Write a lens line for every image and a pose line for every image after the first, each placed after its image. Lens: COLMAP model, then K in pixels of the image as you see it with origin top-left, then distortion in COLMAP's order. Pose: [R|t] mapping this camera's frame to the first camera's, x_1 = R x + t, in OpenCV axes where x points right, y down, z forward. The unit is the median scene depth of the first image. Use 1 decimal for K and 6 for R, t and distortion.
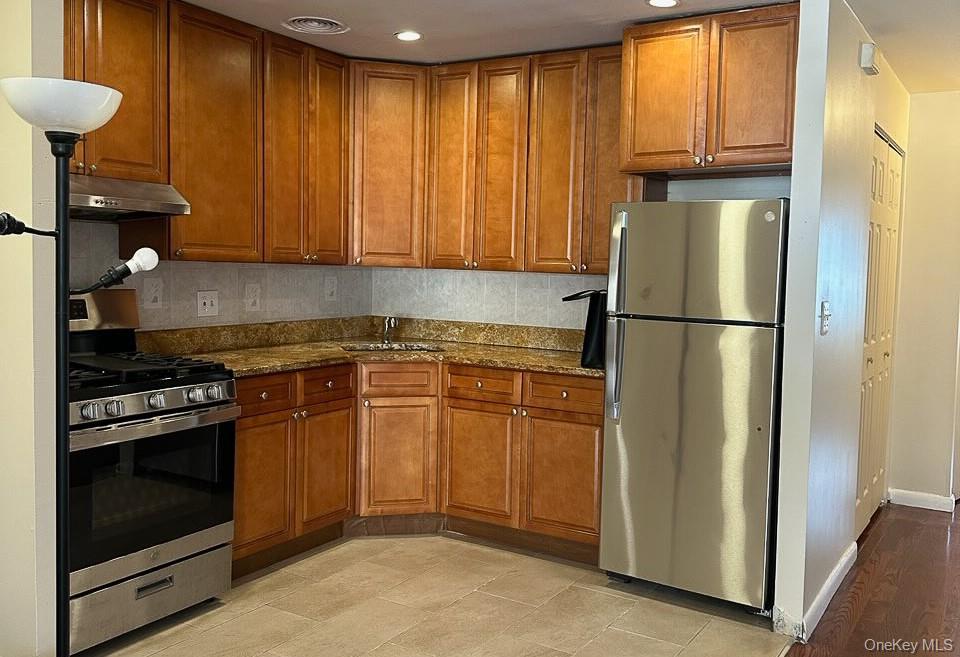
lens RADIAL K [[851.4, 0, 476.3], [0, 851.4, 320.5], [0, 0, 1]] dist [0.076944, -0.017682]
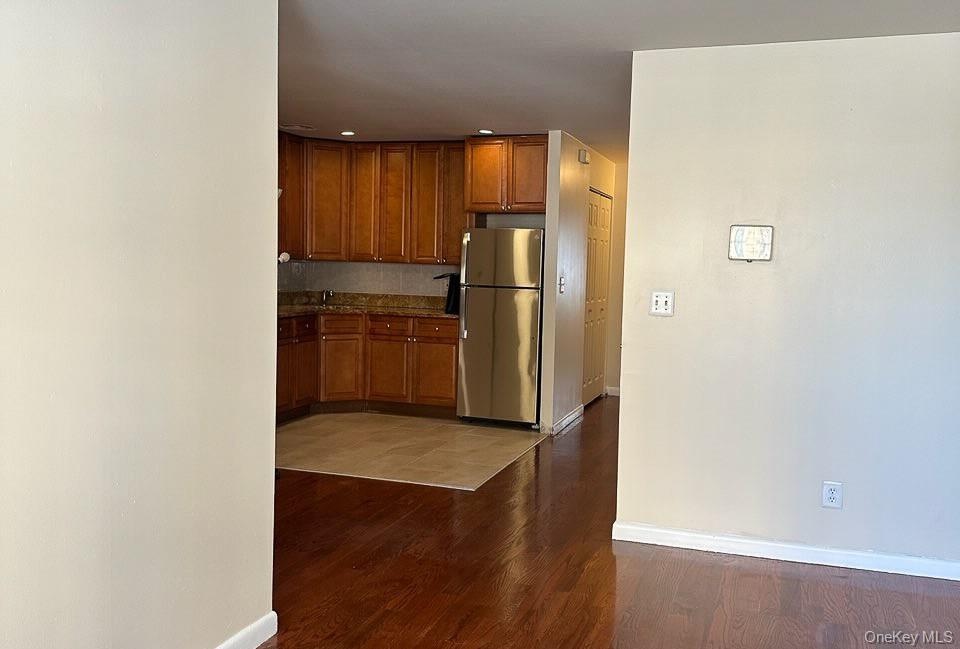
lens RADIAL K [[821.7, 0, 480.5], [0, 821.7, 325.5], [0, 0, 1]] dist [0.001299, -0.001866]
pose [[0.972616, -0.015593, 0.231893, -0.211425], [0.012035, 0.999787, 0.016749, 0.048220], [-0.232105, -0.013499, 0.972597, -0.746010]]
